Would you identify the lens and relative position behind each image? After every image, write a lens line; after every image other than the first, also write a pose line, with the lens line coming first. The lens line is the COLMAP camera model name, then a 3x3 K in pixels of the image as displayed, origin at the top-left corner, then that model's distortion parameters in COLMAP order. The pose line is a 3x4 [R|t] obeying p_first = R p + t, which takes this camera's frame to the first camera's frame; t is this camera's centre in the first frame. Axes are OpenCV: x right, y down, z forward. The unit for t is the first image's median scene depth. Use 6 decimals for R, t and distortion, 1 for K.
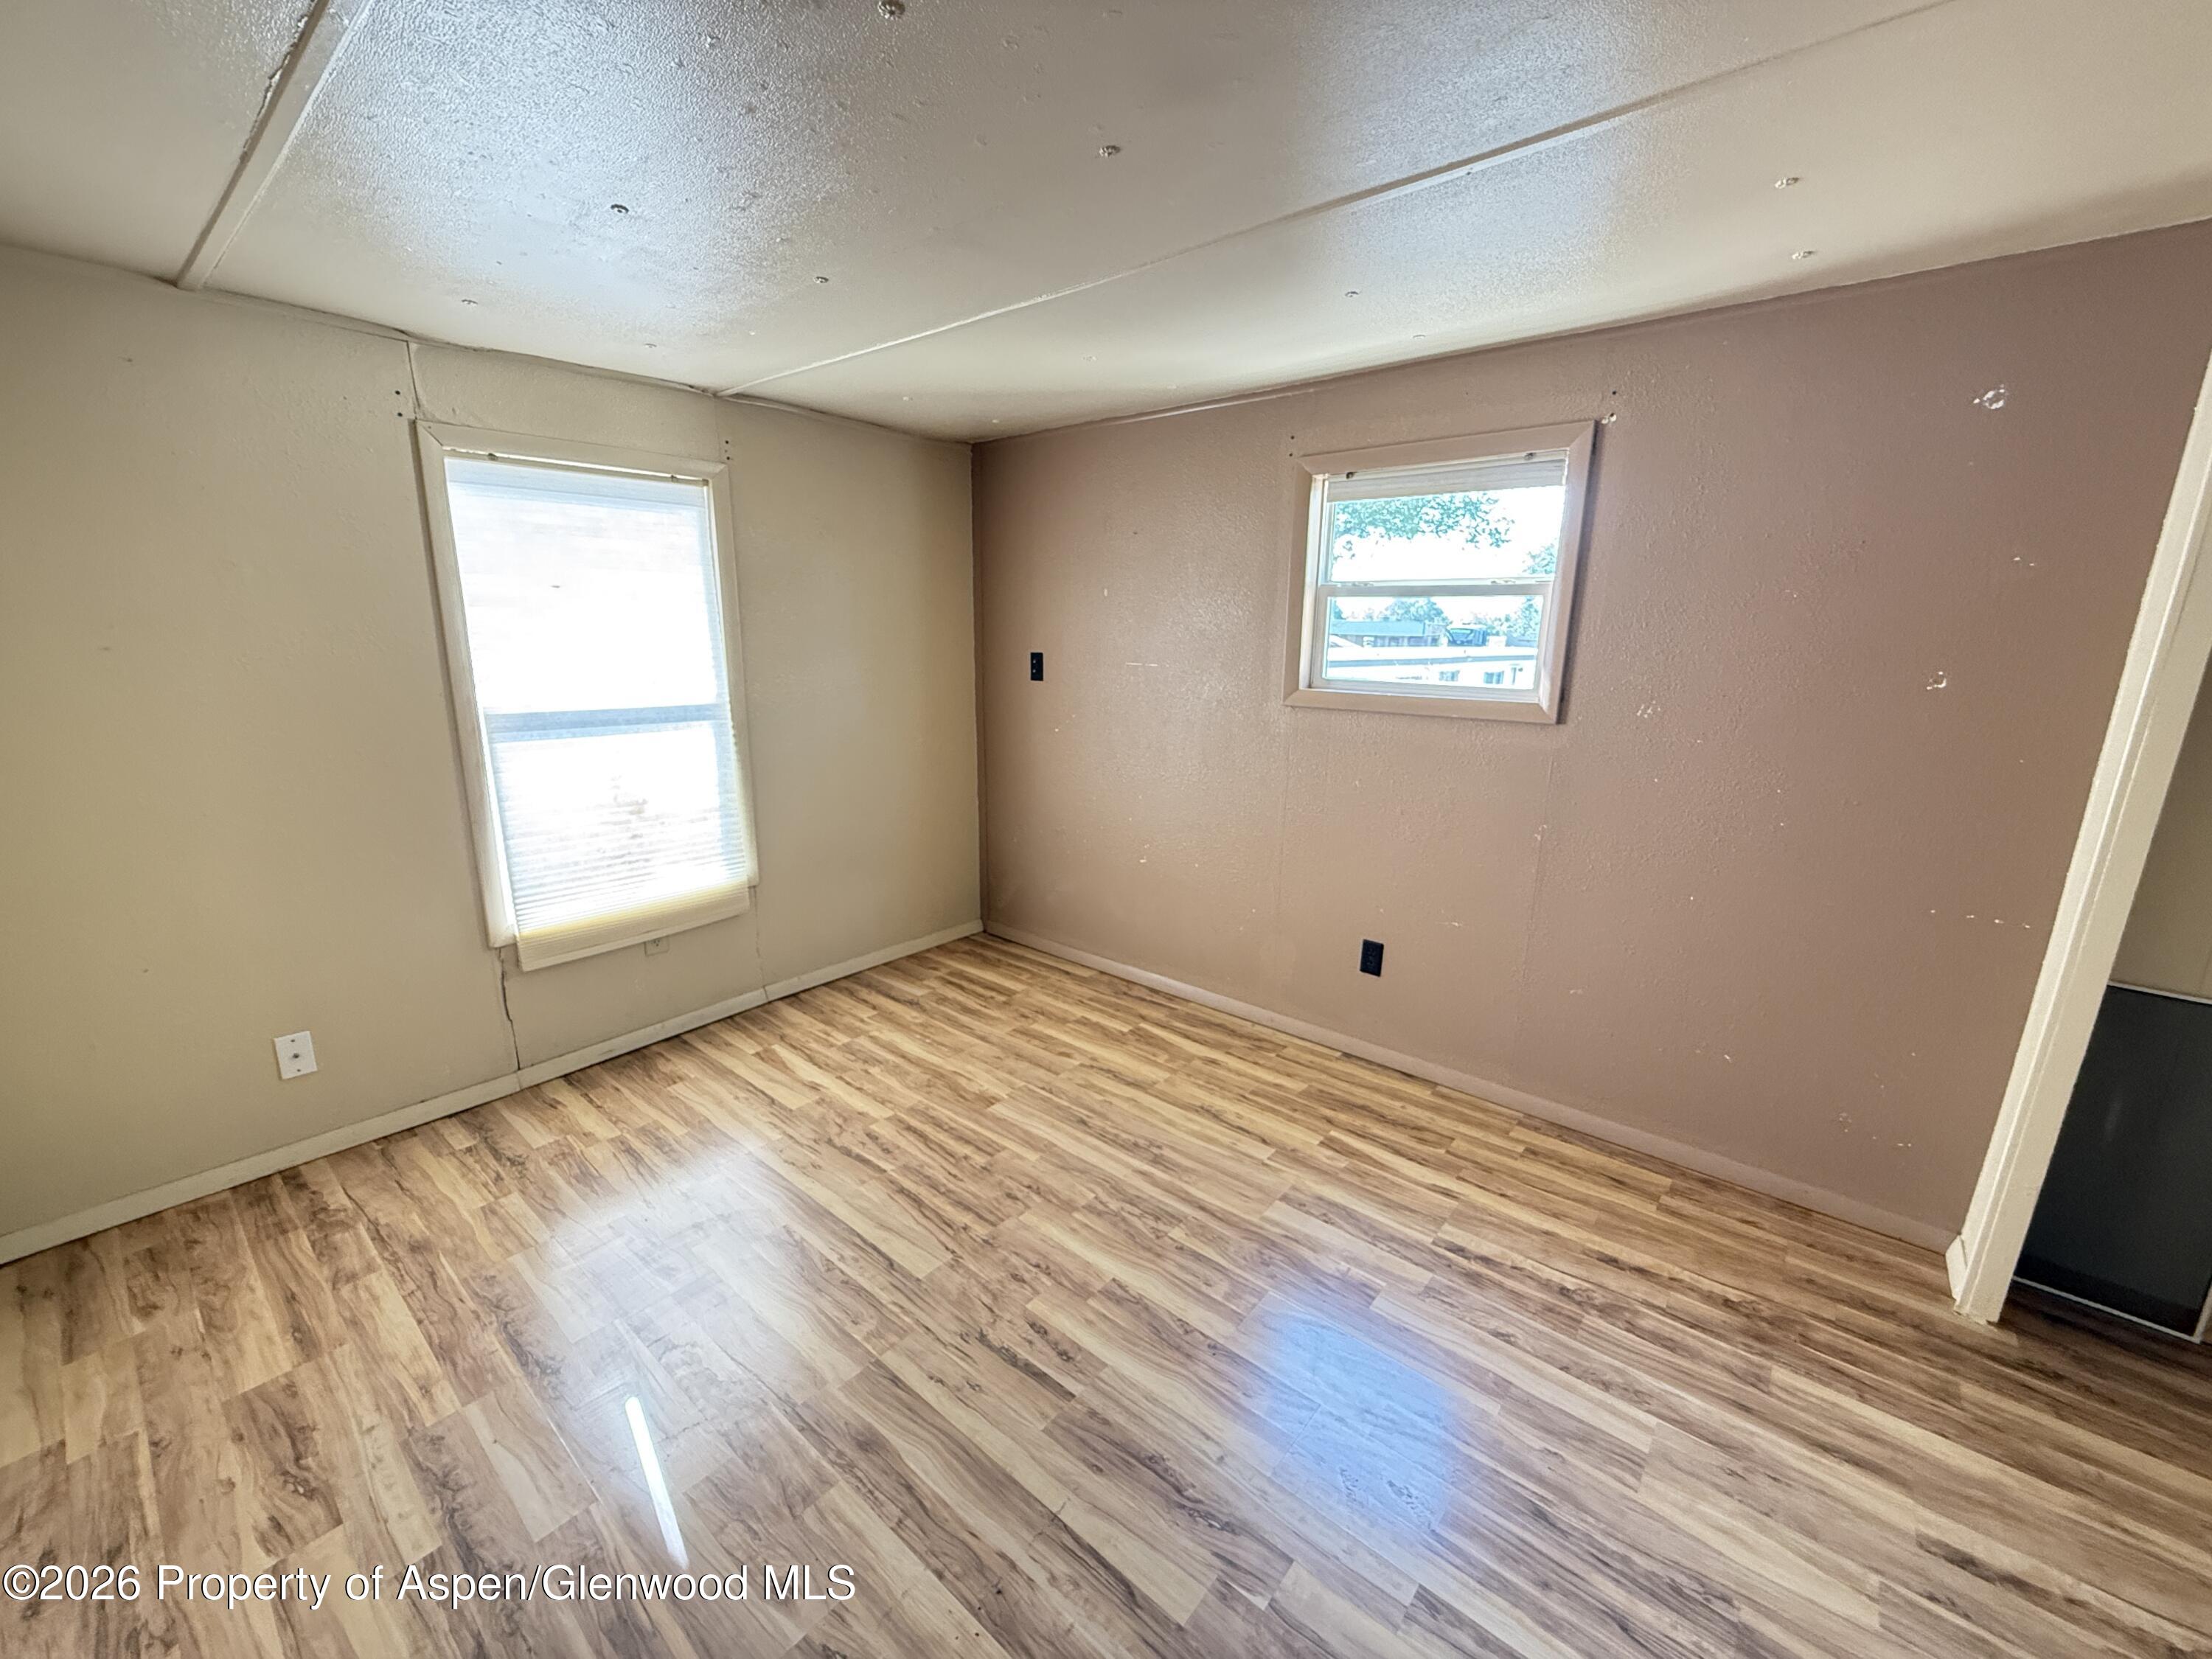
lens RADIAL K [[885.6, 0, 1101.9], [0, 885.6, 818.9], [0, 0, 1]] dist [0.001609, -0.000226]
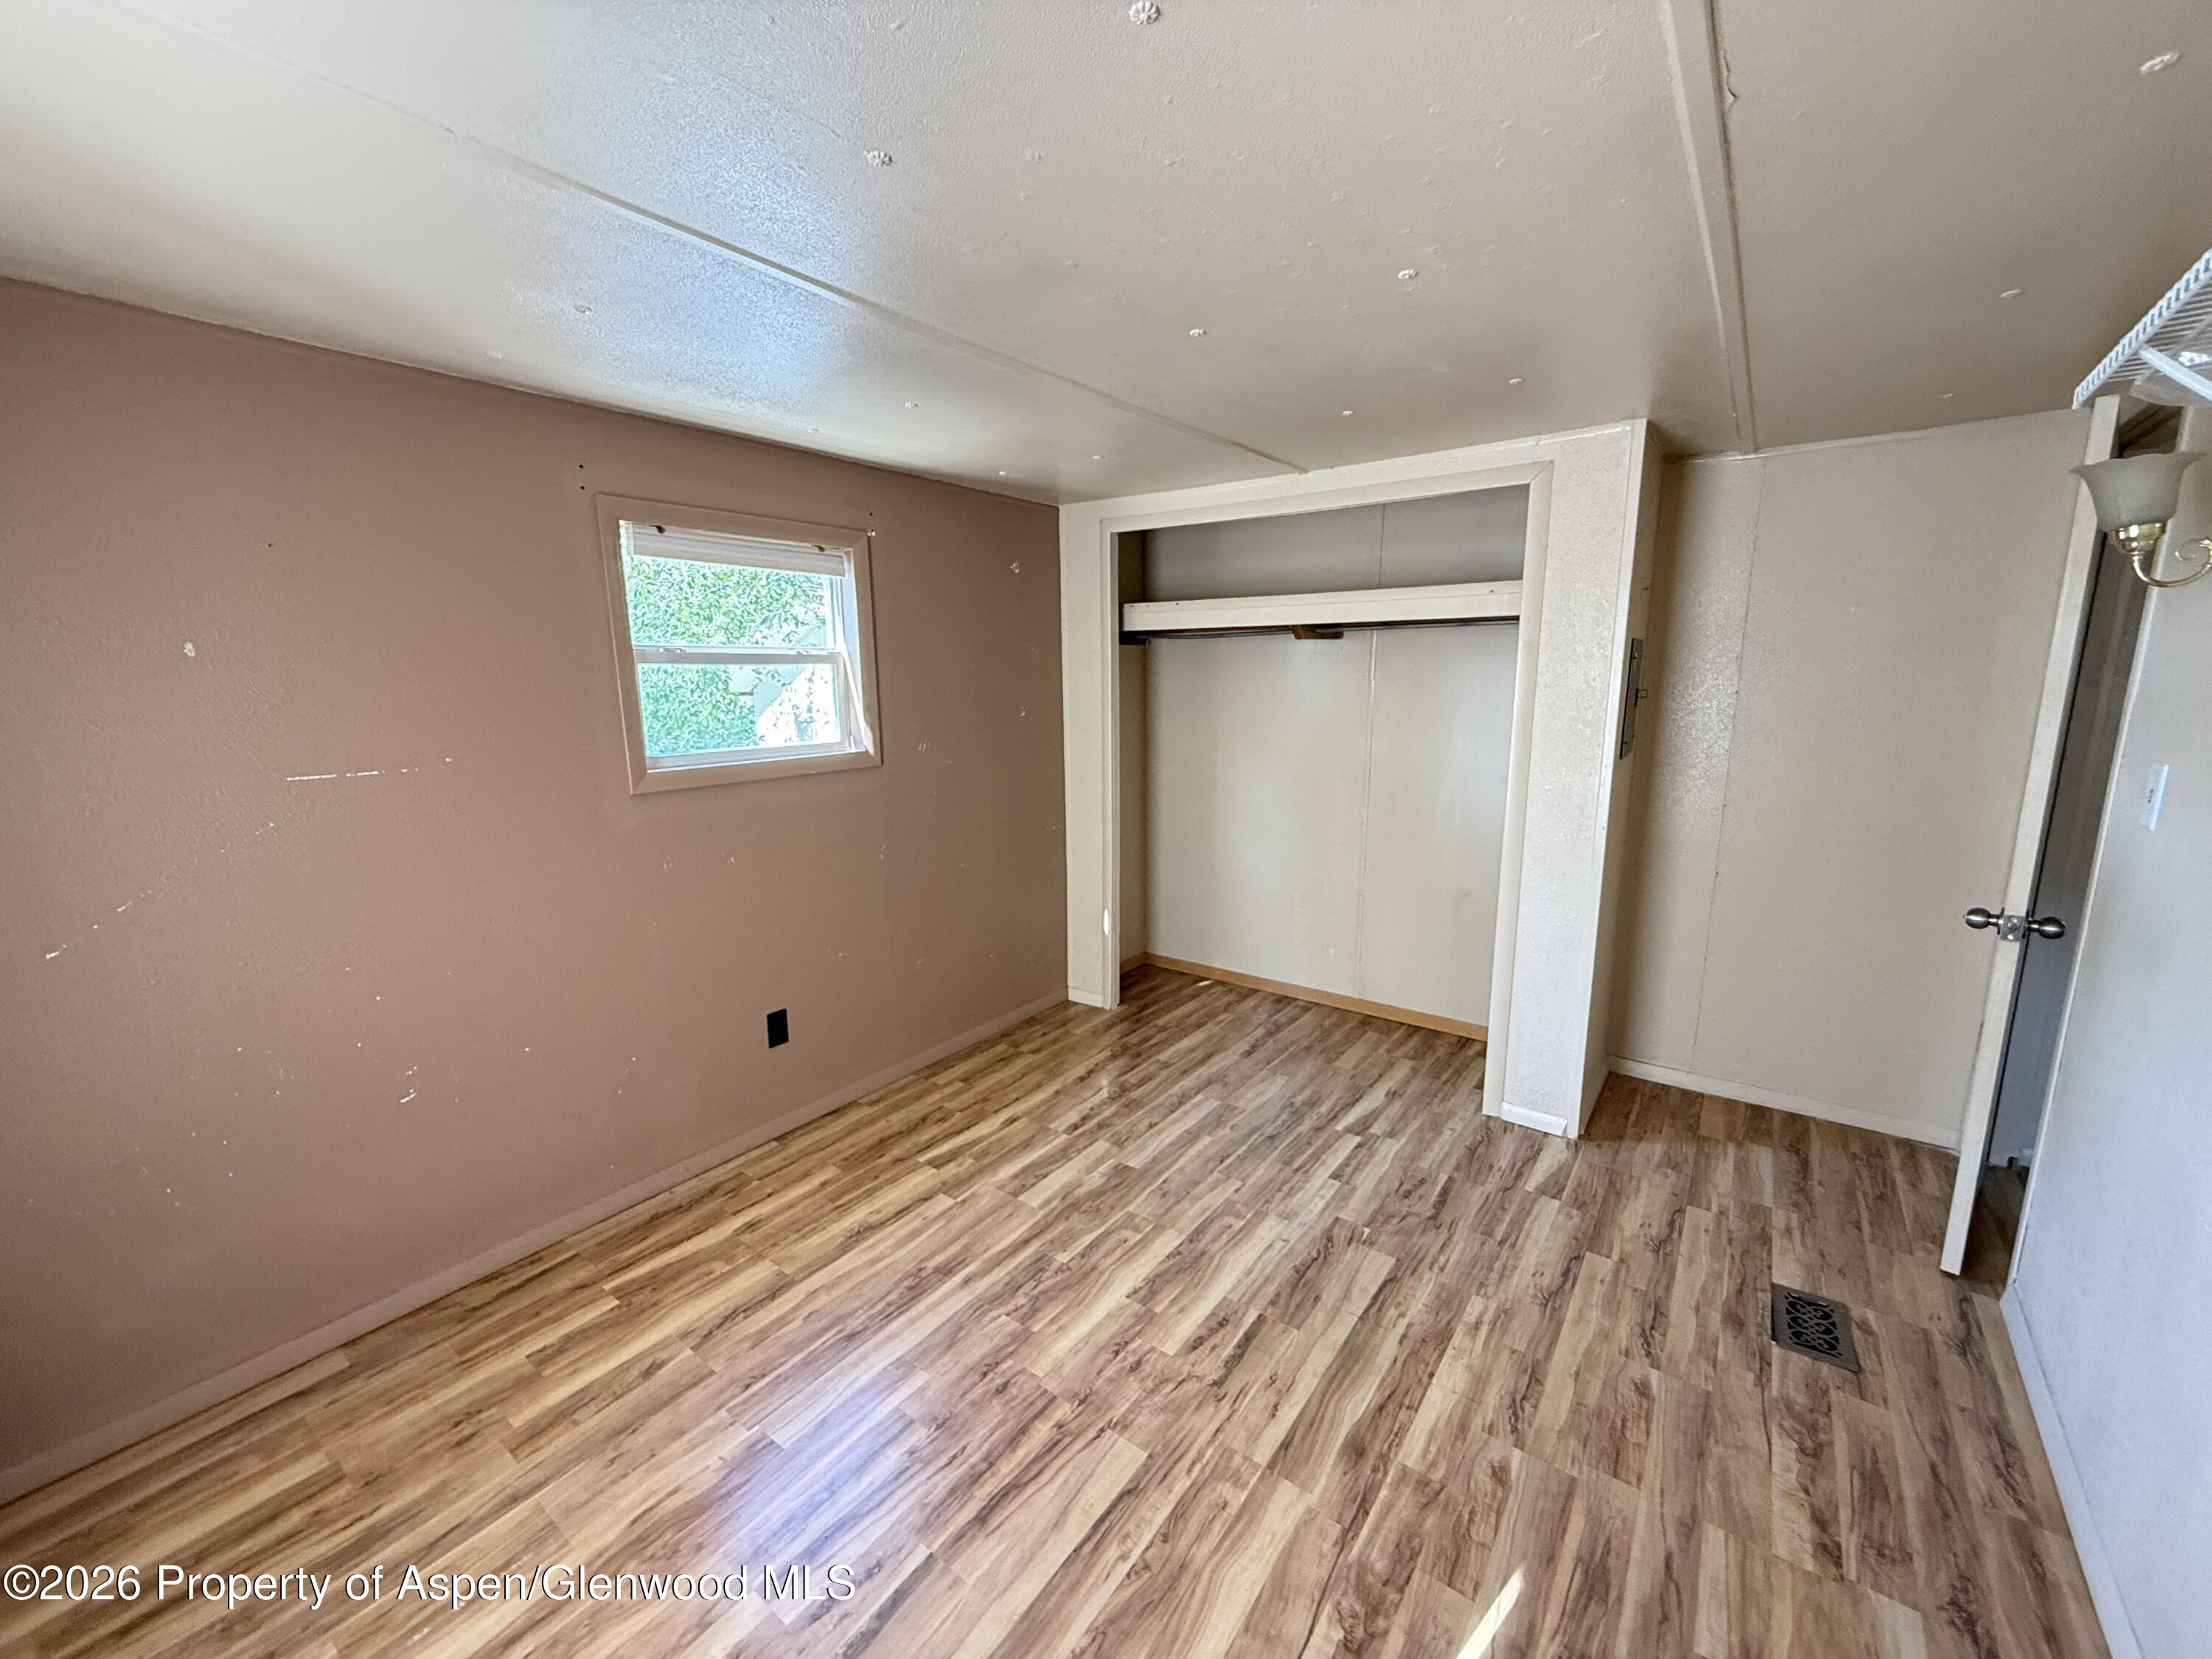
lens RADIAL K [[885.6, 0, 1088.0], [0, 885.6, 832.0], [0, 0, 1]] dist [0.001609, -0.000226]
pose [[-0.056016, -0.185141, 0.981114, -0.873556], [0.225617, 0.954892, 0.193074, -0.223647], [-0.972604, 0.232172, -0.011718, 0.864706]]
